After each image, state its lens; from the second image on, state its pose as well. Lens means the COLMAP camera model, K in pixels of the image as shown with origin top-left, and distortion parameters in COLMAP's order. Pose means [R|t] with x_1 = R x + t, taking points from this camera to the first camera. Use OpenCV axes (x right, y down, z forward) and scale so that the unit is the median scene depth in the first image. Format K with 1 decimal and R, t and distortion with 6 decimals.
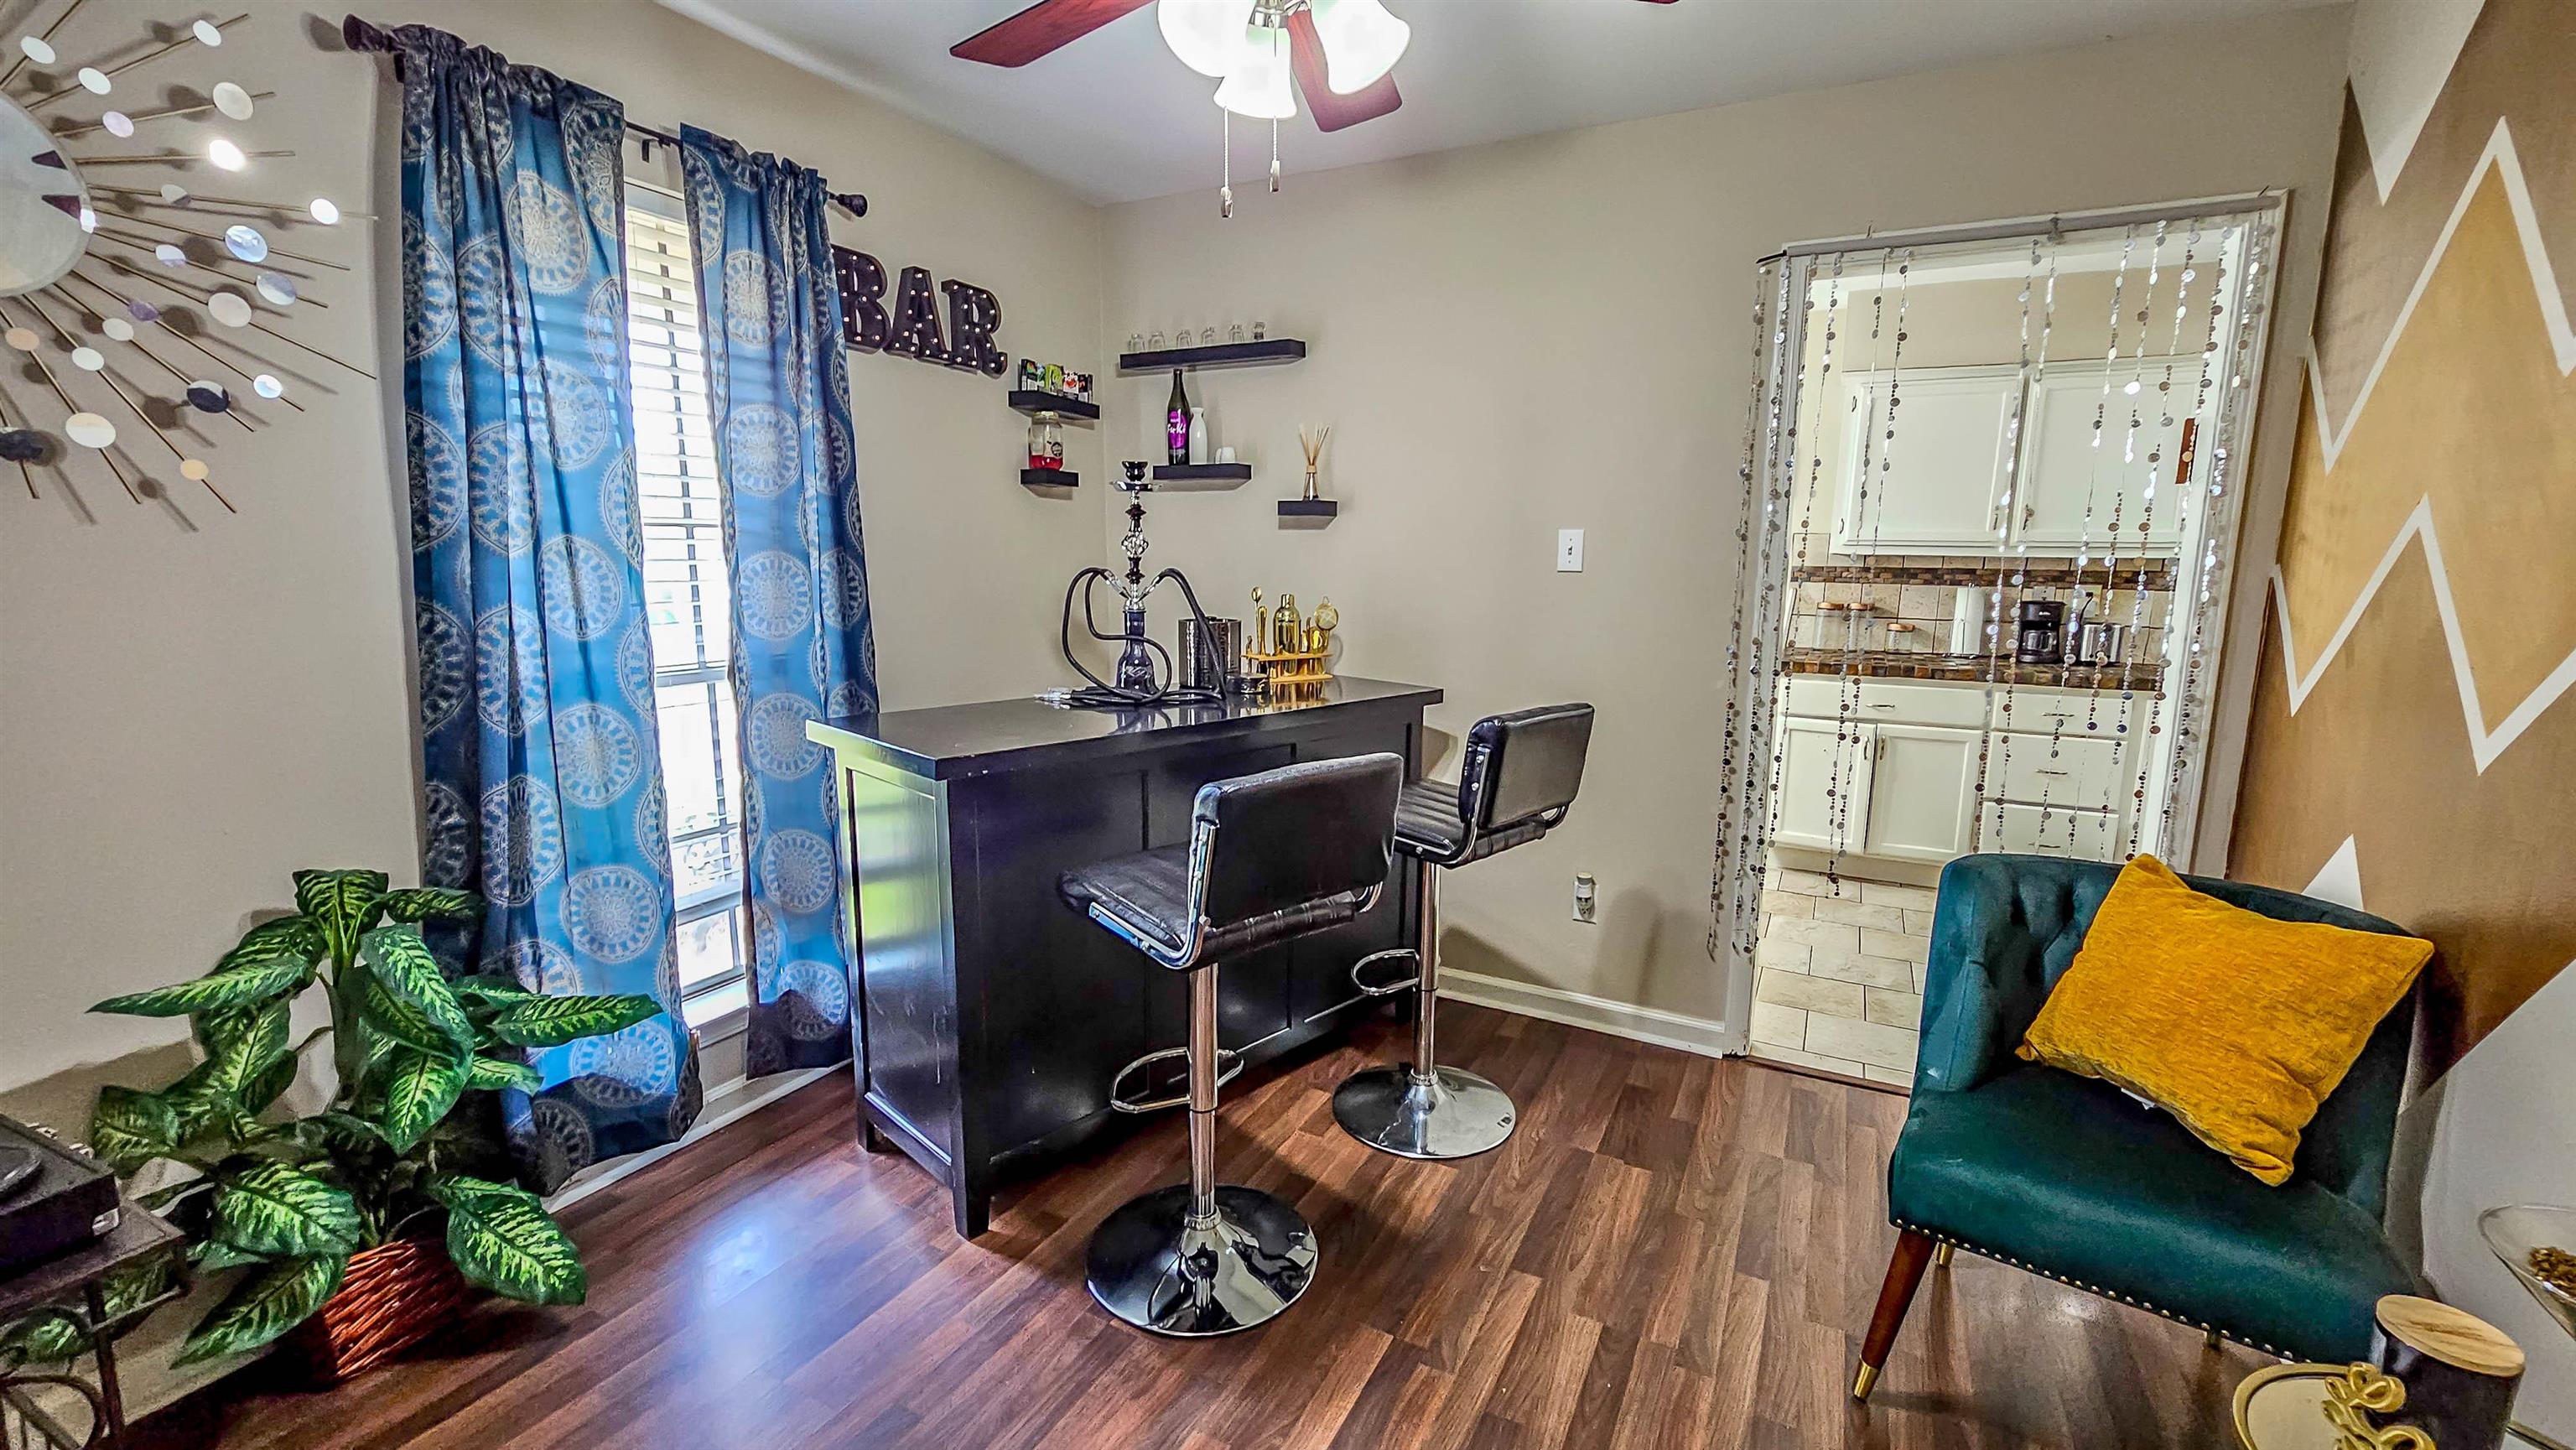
lens RADIAL K [[1059.4, 0, 1293.9], [0, 1059.4, 730.7], [0, 0, 1]] dist [-0.002294, -0.000096]
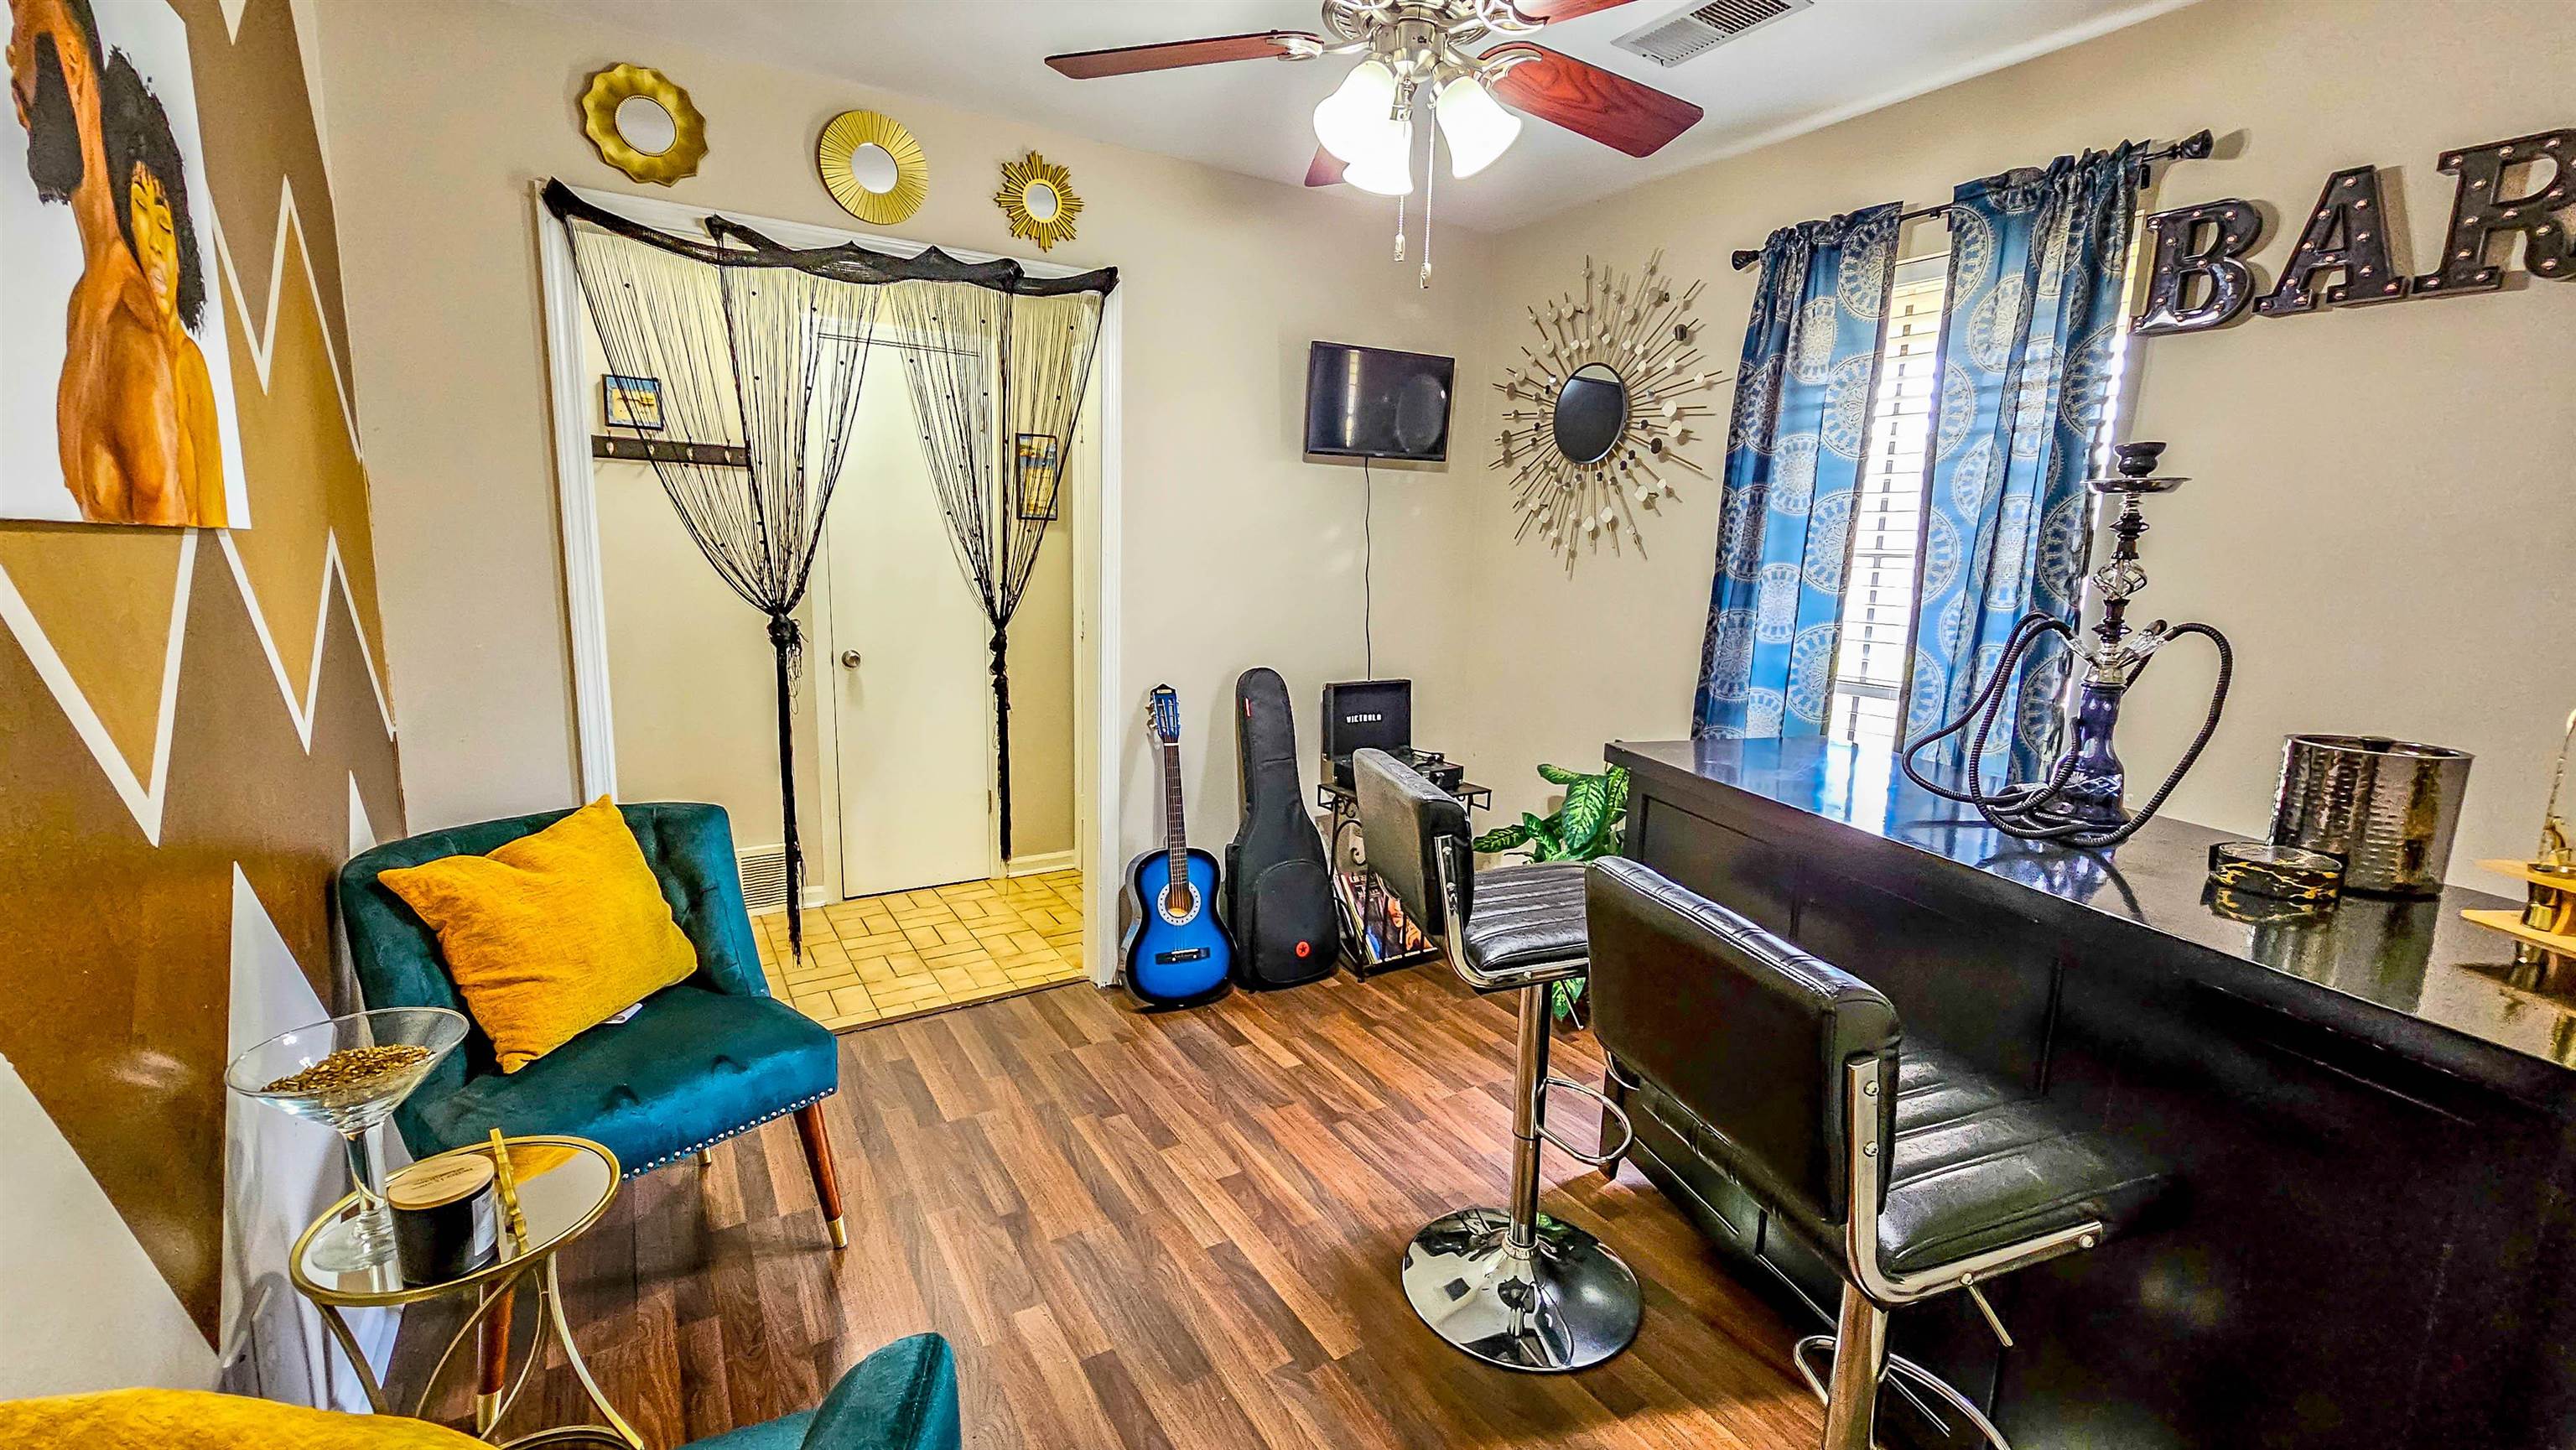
lens RADIAL K [[1059.4, 0, 1293.9], [0, 1059.4, 730.7], [0, 0, 1]] dist [-0.002294, -0.000096]
pose [[-0.517432, 0.123631, -0.846747, 0.734032], [-0.177844, 0.952366, 0.247730, -0.185582], [0.837040, 0.278772, -0.470798, 1.064698]]
